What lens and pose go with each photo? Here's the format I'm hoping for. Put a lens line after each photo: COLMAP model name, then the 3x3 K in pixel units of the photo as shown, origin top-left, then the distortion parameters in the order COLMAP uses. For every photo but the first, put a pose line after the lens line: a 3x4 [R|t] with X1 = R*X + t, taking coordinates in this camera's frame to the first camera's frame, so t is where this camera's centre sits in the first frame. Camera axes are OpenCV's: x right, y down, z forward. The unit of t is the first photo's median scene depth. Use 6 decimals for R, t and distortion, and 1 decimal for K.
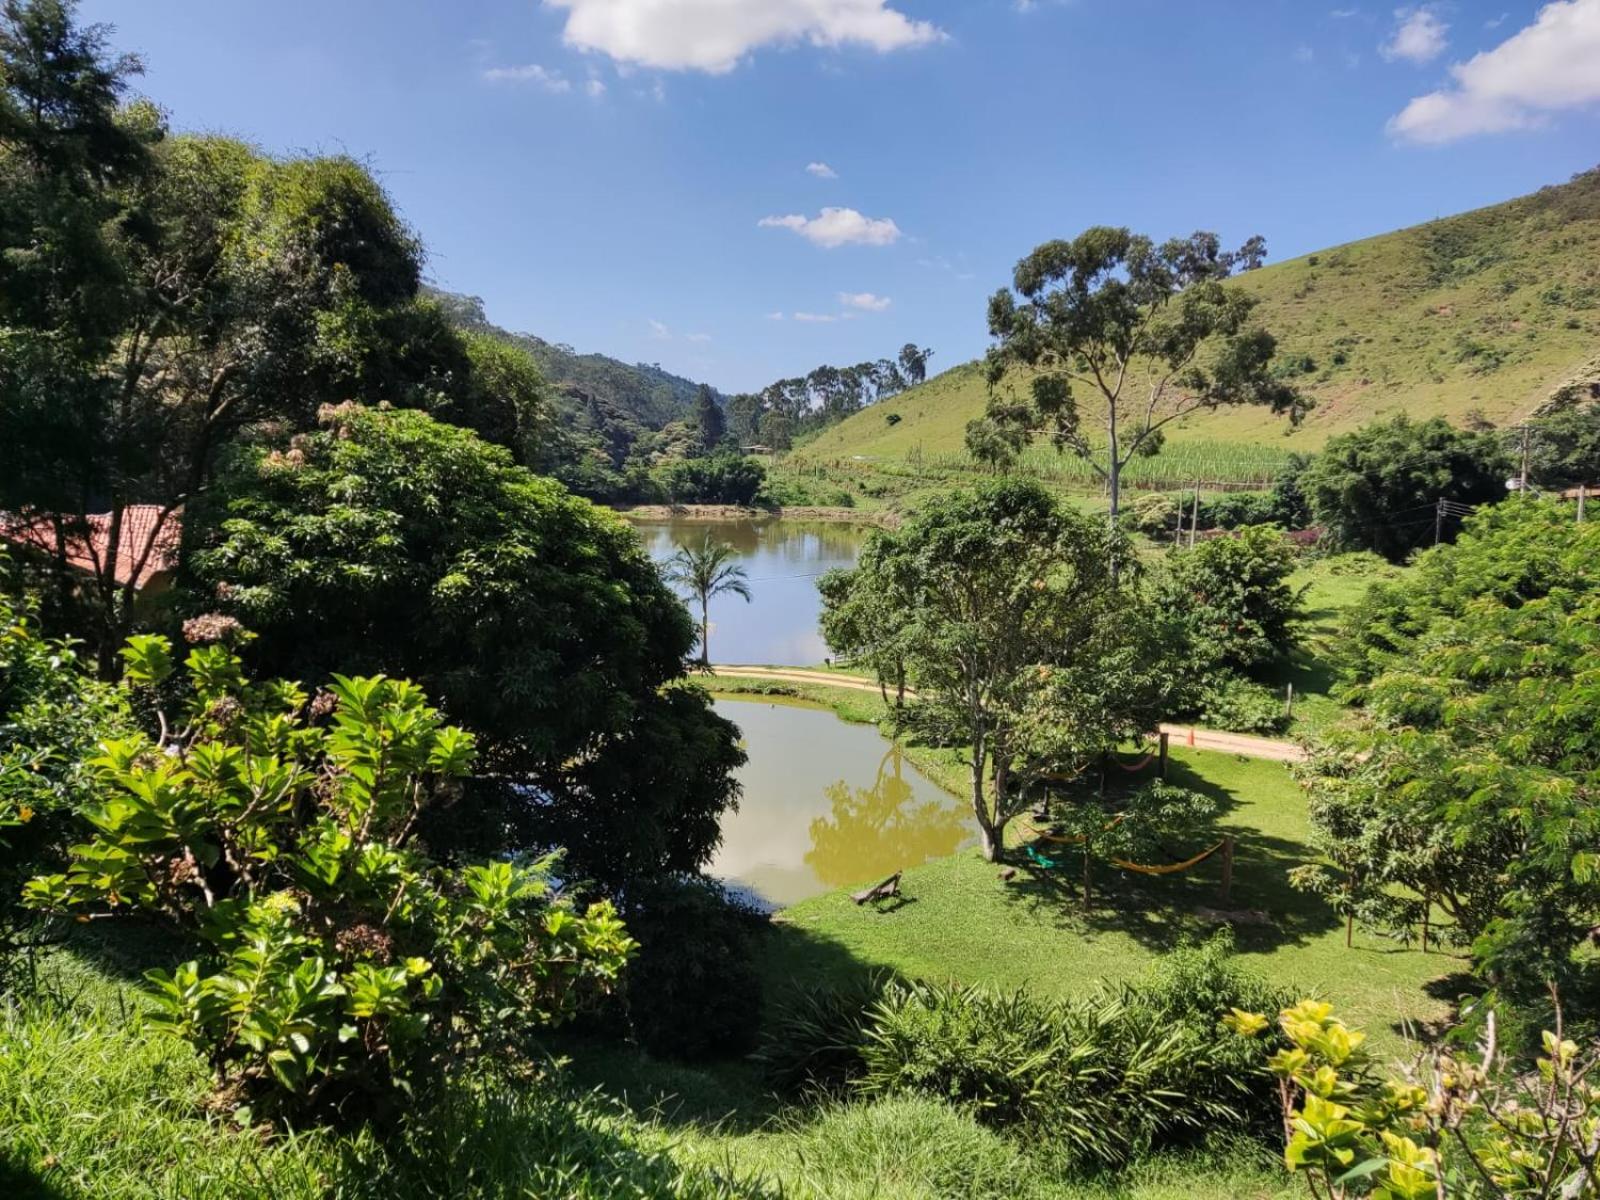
lens RADIAL K [[1189.5, 0, 801.6], [0, 1189.5, 578.4], [0, 0, 1]] dist [0.087894, -0.083895]
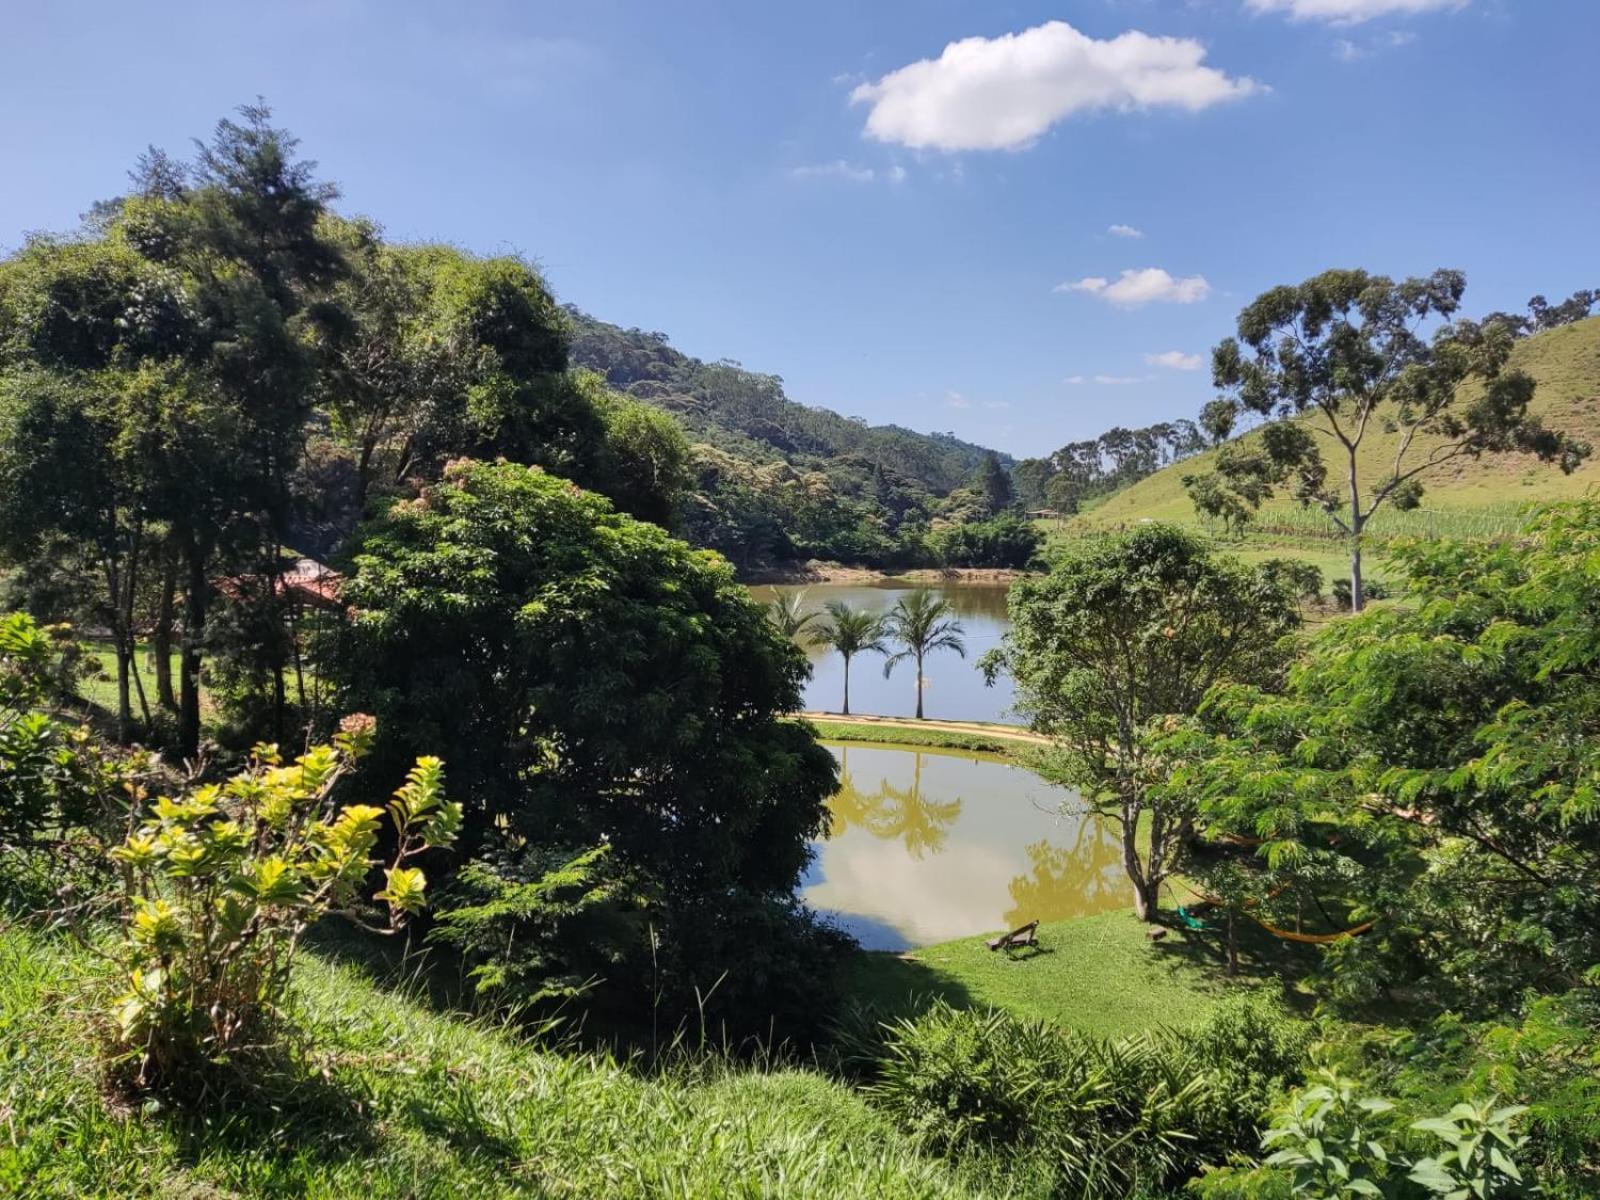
lens RADIAL K [[1189.5, 0, 800.7], [0, 1189.5, 568.7], [0, 0, 1]] dist [0.087894, -0.083895]
pose [[0.969341, -0.000642, -0.245718, 0.136526], [-0.015084, 0.997955, -0.062112, 0.017806], [0.245255, 0.063914, 0.967349, -0.032087]]
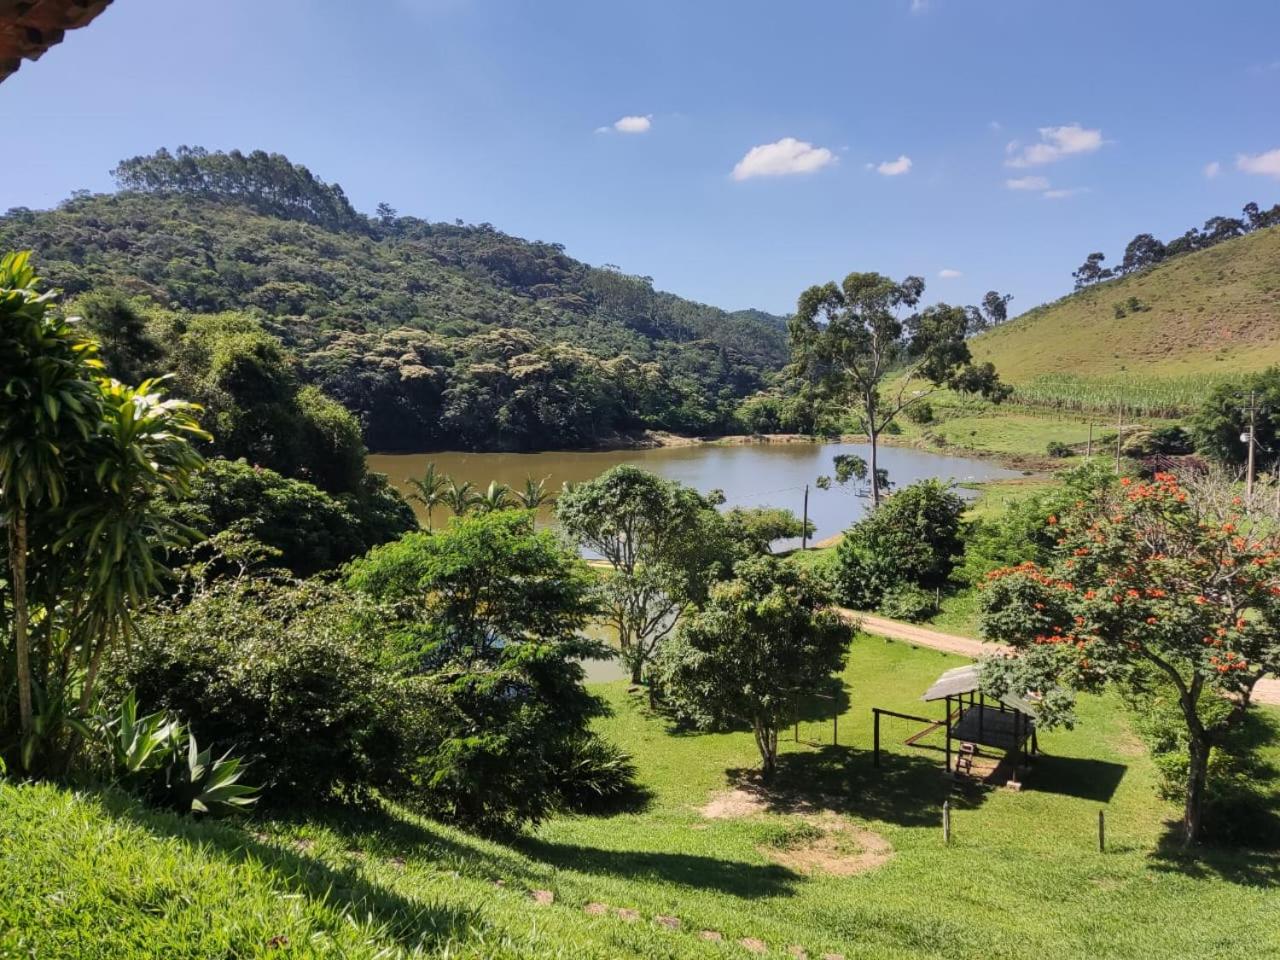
lens RADIAL K [[951.6, 0, 642.1], [0, 951.6, 460.7], [0, 0, 1]] dist [0.087894, -0.083895]
pose [[0.955682, -0.001834, -0.294396, 0.621085], [-0.004898, 0.999743, -0.022130, -0.060501], [0.294361, 0.022591, 0.955427, -0.359214]]
